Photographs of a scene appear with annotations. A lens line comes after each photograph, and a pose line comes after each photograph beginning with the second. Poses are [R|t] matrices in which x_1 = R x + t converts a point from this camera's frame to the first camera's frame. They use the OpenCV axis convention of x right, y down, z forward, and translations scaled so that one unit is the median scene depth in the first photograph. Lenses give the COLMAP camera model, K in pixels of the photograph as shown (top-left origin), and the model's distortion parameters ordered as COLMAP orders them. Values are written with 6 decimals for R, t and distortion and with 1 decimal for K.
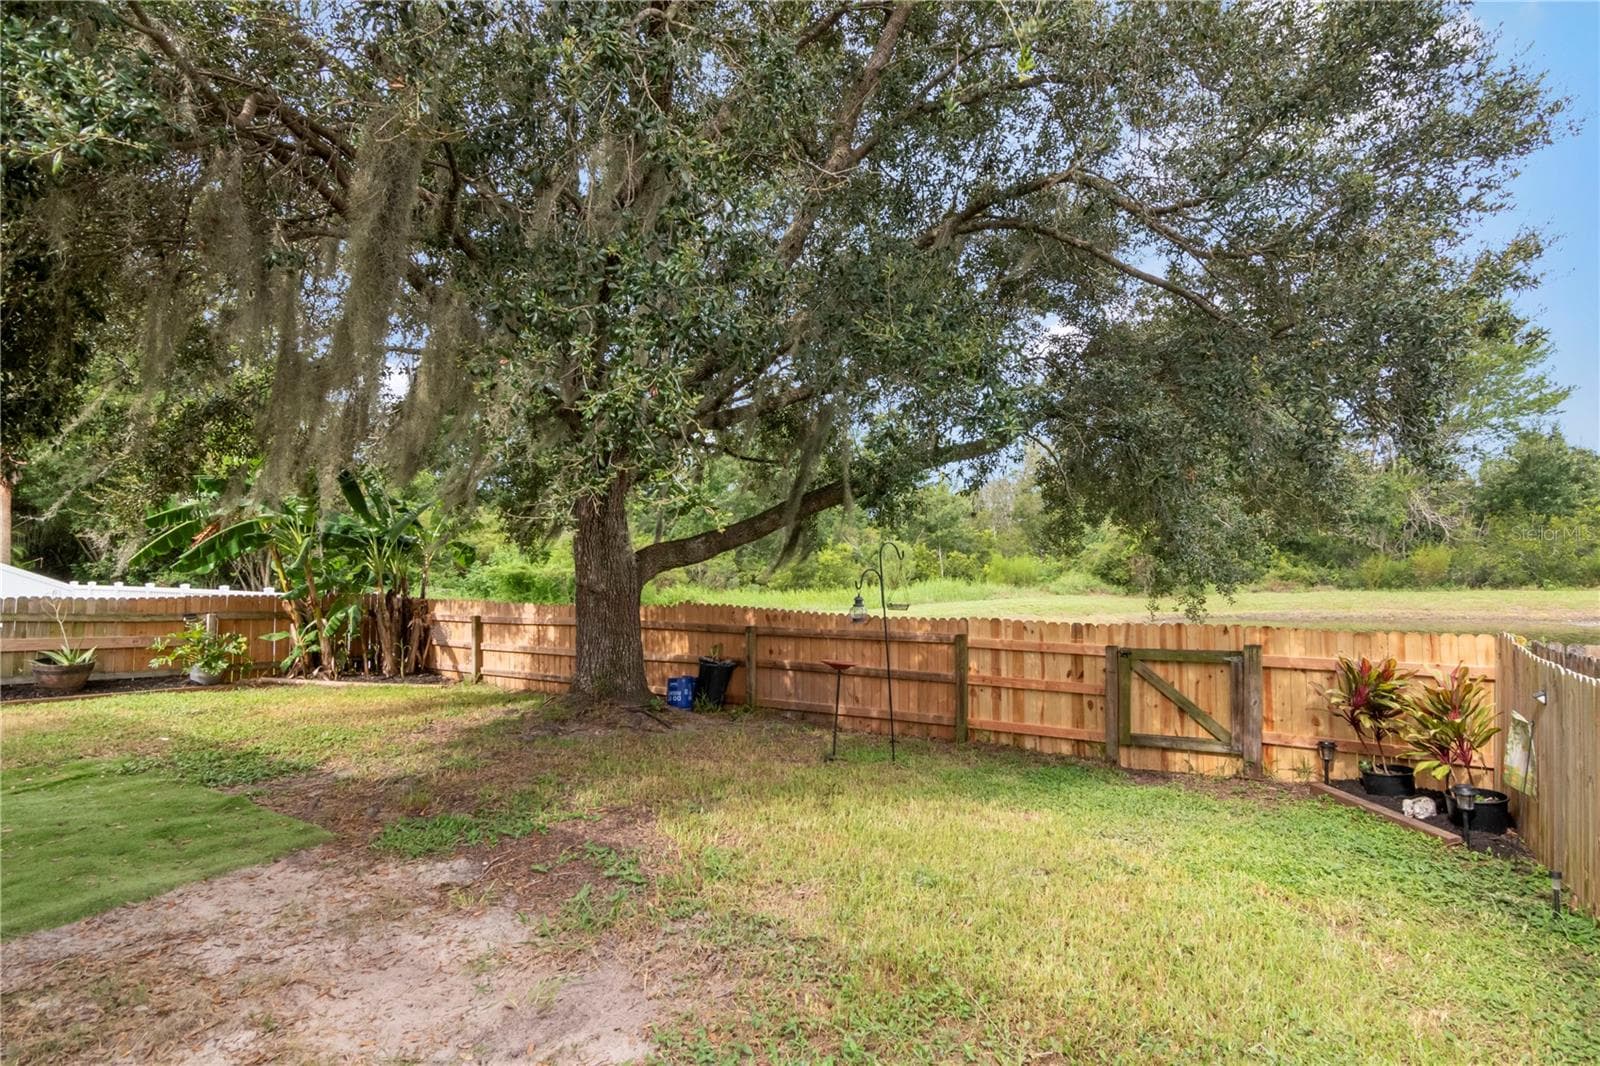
lens RADIAL K [[771.6, 0, 800.0], [0, 771.6, 533.0], [0, 0, 1]] dist [-0.002362, -0.000768]
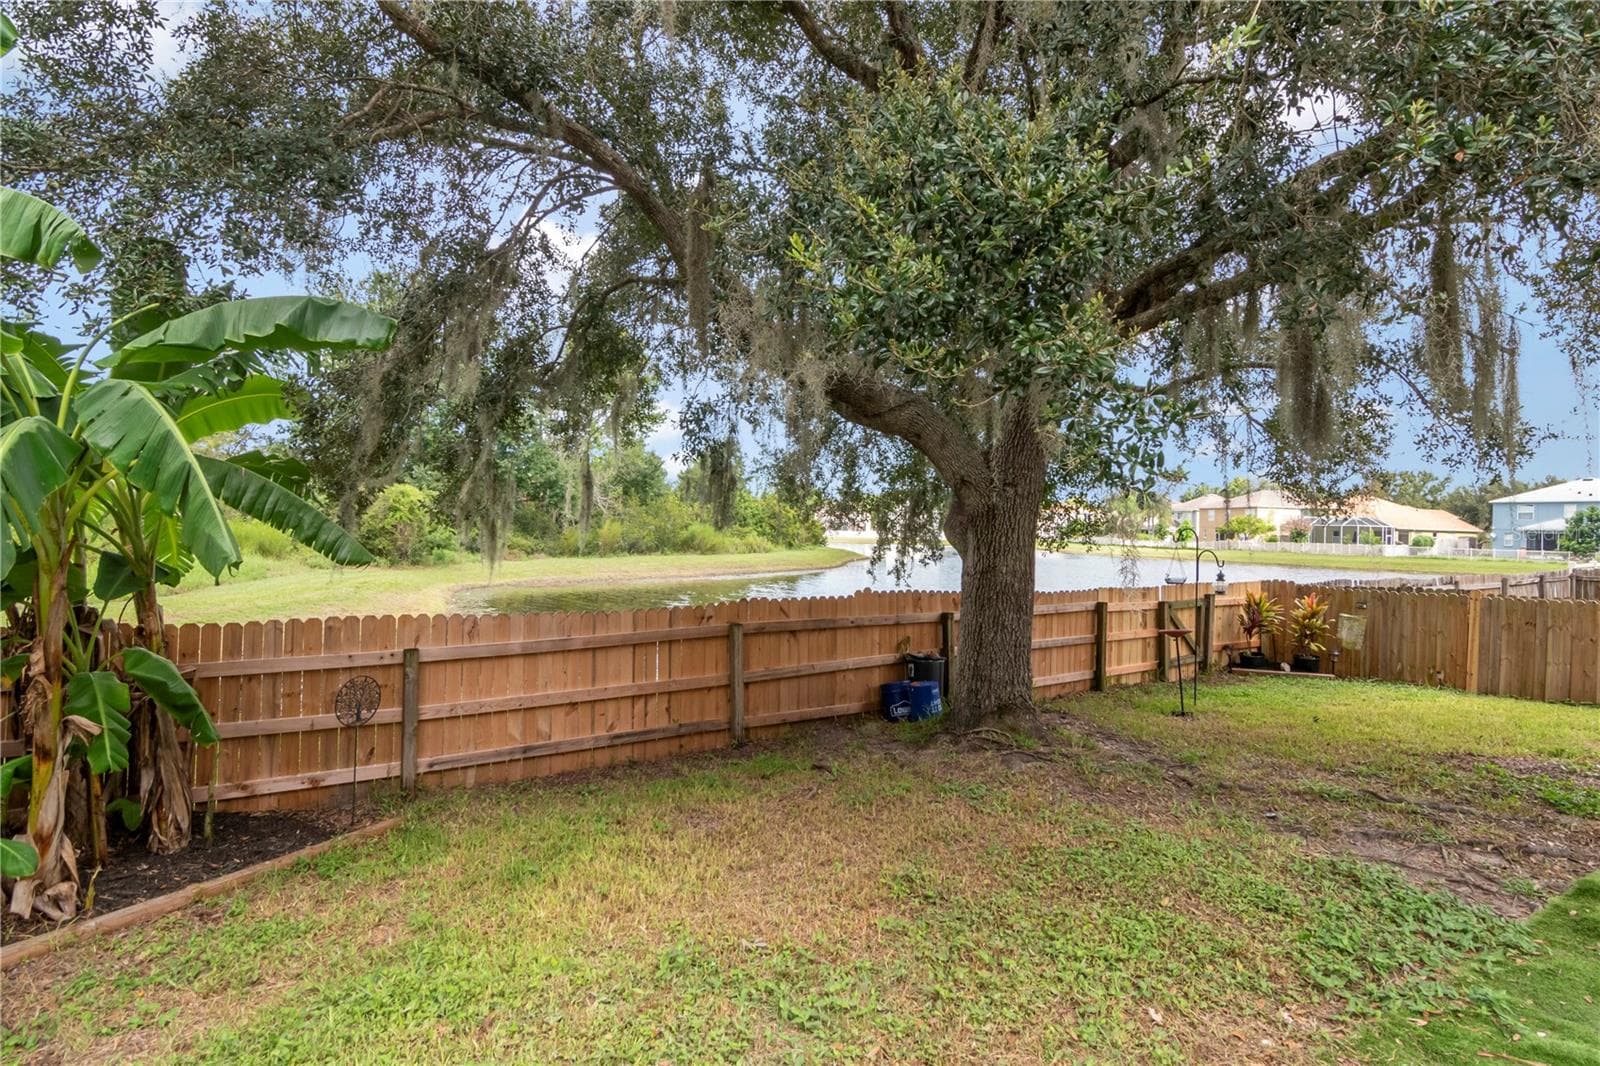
lens RADIAL K [[800.7, 0, 800.0], [0, 800.7, 533.0], [0, 0, 1]] dist [0.000283, -0.006976]
pose [[0.417166, 0.012191, 0.908749, -0.842307], [-0.051155, 0.998640, 0.010087, 0.026588], [-0.907390, -0.050695, 0.417222, 0.678526]]
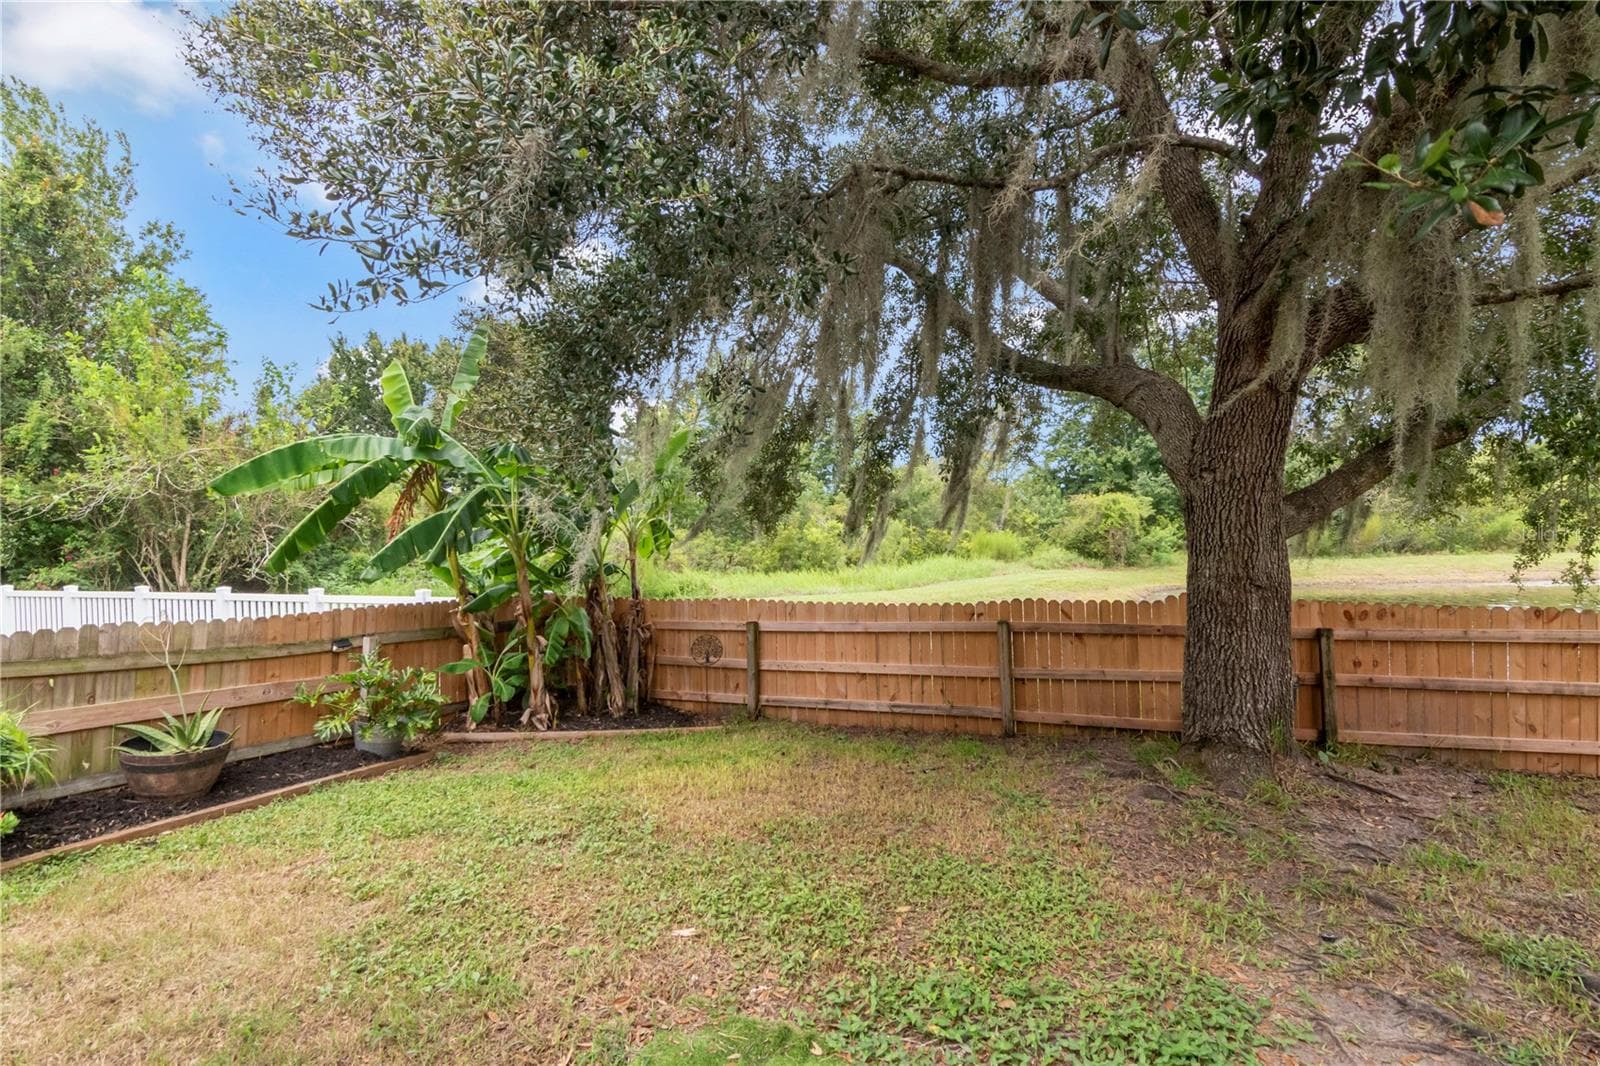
lens RADIAL K [[771.6, 0, 800.0], [0, 771.6, 533.0], [0, 0, 1]] dist [-0.002362, -0.000768]
pose [[0.982356, -0.015325, 0.186389, -0.560969], [0.010341, 0.999563, 0.027687, 0.011029], [-0.186732, -0.025271, 0.982086, 0.357176]]
